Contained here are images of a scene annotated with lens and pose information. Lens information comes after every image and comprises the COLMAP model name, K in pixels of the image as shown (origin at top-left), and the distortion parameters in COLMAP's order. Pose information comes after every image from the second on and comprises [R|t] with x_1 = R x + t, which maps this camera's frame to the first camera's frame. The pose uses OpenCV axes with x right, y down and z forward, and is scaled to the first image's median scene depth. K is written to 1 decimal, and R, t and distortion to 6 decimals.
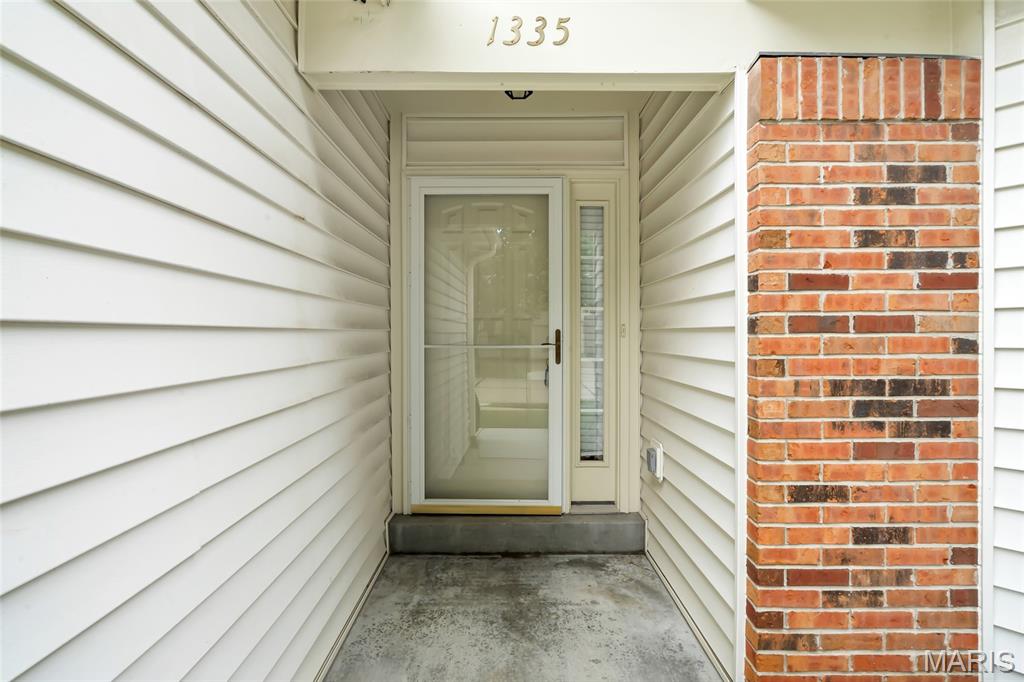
lens RADIAL K [[485.9, 0, 512.0], [0, 485.9, 341.0], [0, 0, 1]] dist [-0.000049, 0.000099]
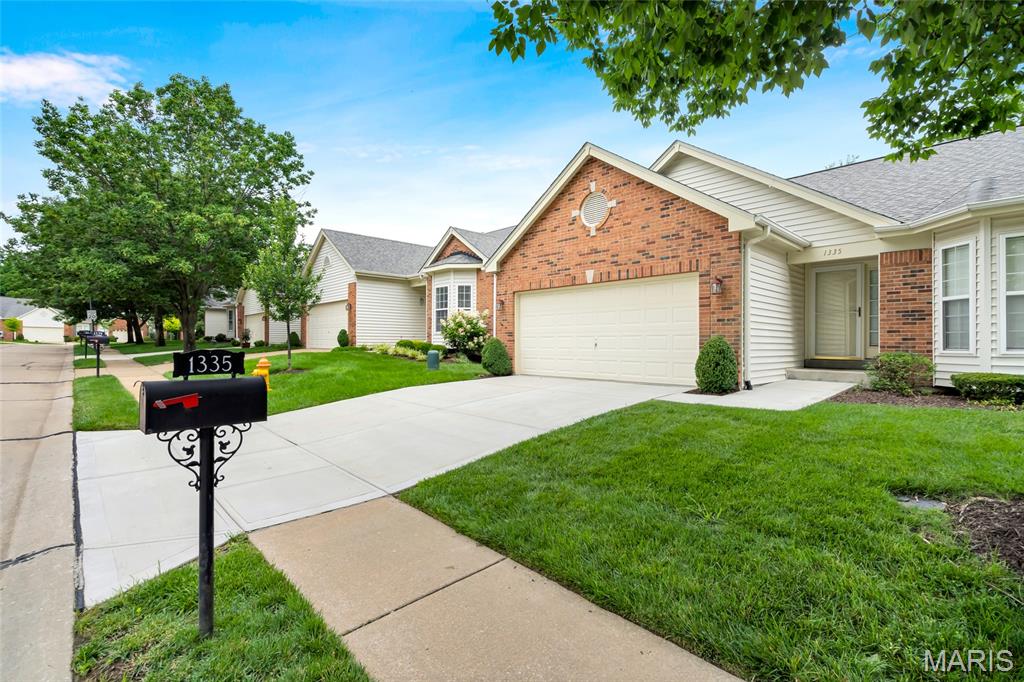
lens RADIAL K [[464.8, 0, 510.3], [0, 464.8, 334.9], [0, 0, 1]] dist [-0.001840, 0.000217]
pose [[0.680388, -0.005279, -0.732833, 1.524014], [-0.016962, 0.999593, -0.022949, 0.545678], [0.732656, 0.028045, 0.680021, -5.709984]]
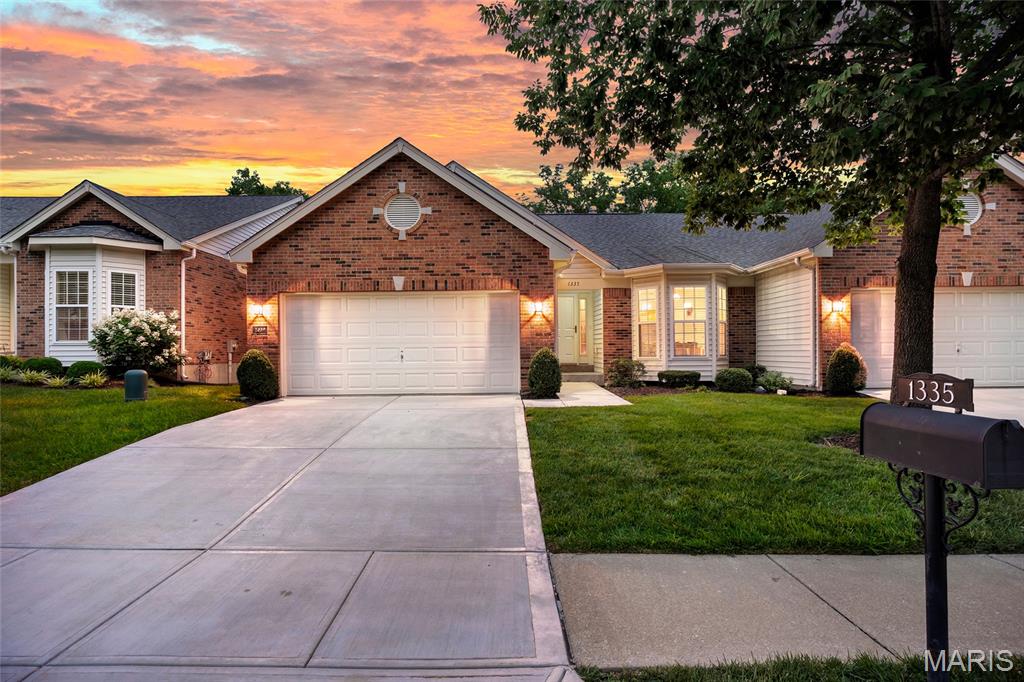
lens RADIAL K [[469.1, 0, 508.8], [0, 469.1, 343.5], [0, 0, 1]] dist [-0.010265, 0.000079]
pose [[0.999991, -0.003449, 0.002641, -1.037818], [0.003527, 0.999547, -0.029899, 0.523533], [-0.002536, 0.029908, 0.999549, -6.516254]]
